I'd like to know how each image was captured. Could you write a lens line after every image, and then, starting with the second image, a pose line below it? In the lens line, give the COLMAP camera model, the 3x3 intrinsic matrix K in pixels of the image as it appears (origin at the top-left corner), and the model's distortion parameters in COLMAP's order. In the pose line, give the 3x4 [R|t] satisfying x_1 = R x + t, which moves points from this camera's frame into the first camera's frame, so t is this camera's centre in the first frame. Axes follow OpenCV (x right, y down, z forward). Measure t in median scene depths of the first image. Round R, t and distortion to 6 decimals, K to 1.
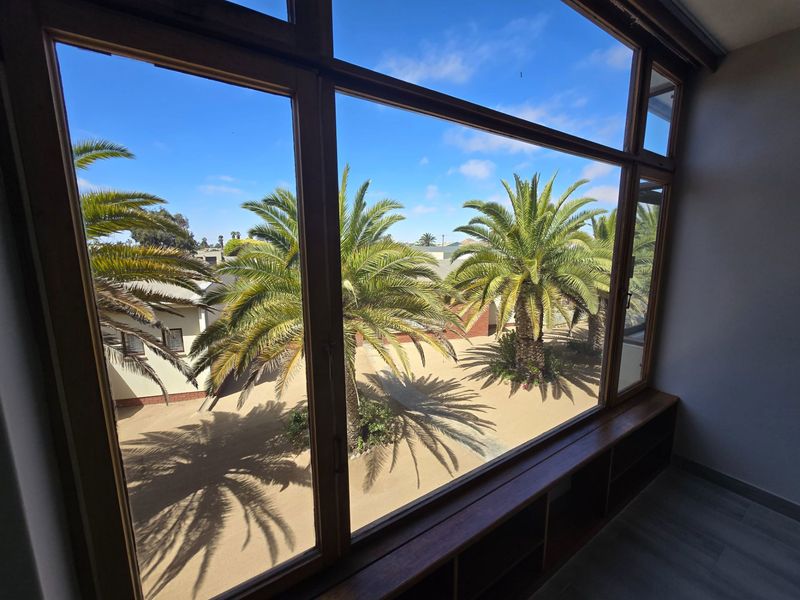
lens RADIAL K [[326.1, 0, 398.8], [0, 326.1, 302.4], [0, 0, 1]] dist [0.002552, 0.000197]
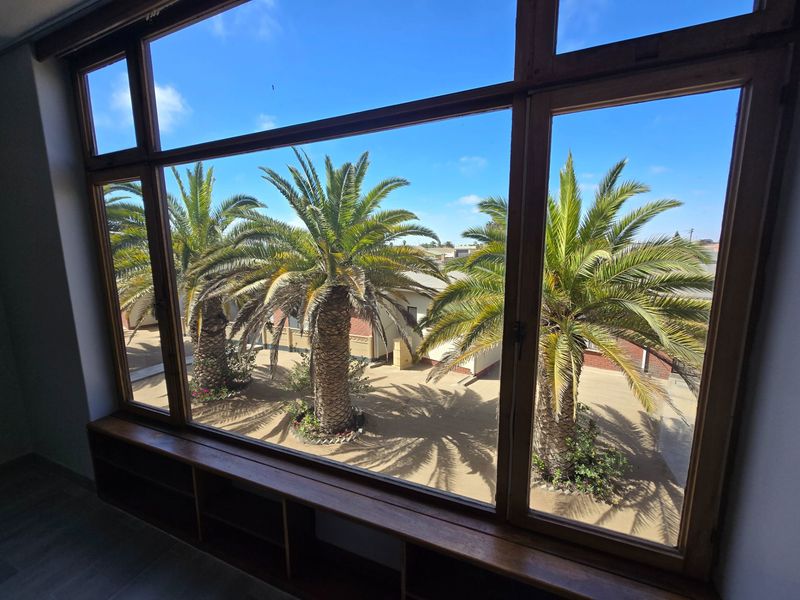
lens RADIAL K [[327.9, 0, 399.3], [0, 327.9, 302.1], [0, 0, 1]] dist [-0.001502, 0.000308]
pose [[0.563865, 0.130465, -0.815497, 0.312525], [-0.129554, 0.989191, 0.068675, -0.027454], [0.815642, 0.066928, 0.574673, 0.154271]]
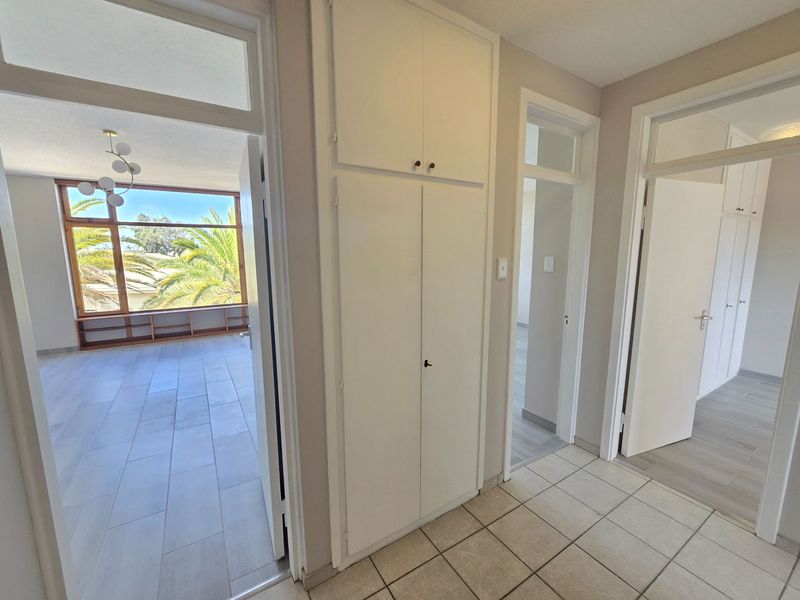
lens RADIAL K [[327.9, 0, 399.3], [0, 327.9, 302.1], [0, 0, 1]] dist [-0.001502, 0.000308]
pose [[0.999832, 0.005984, -0.017333, 0.704184], [-0.006226, 0.999883, -0.013994, 0.110503], [0.017248, 0.014099, 0.999752, -0.678723]]
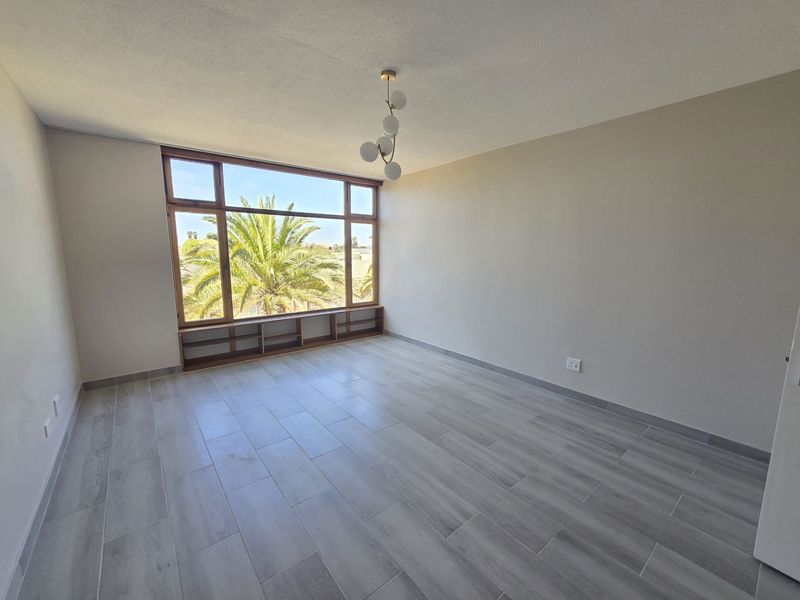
lens RADIAL K [[323.5, 0, 400.0], [0, 323.5, 300.0], [0, 0, 1]] dist [0.008192, 0.000105]
pose [[0.994413, -0.000561, 0.105555, 0.252066], [0.002238, 0.999873, -0.015773, 0.098122], [-0.105533, 0.015921, 0.994288, -0.543135]]
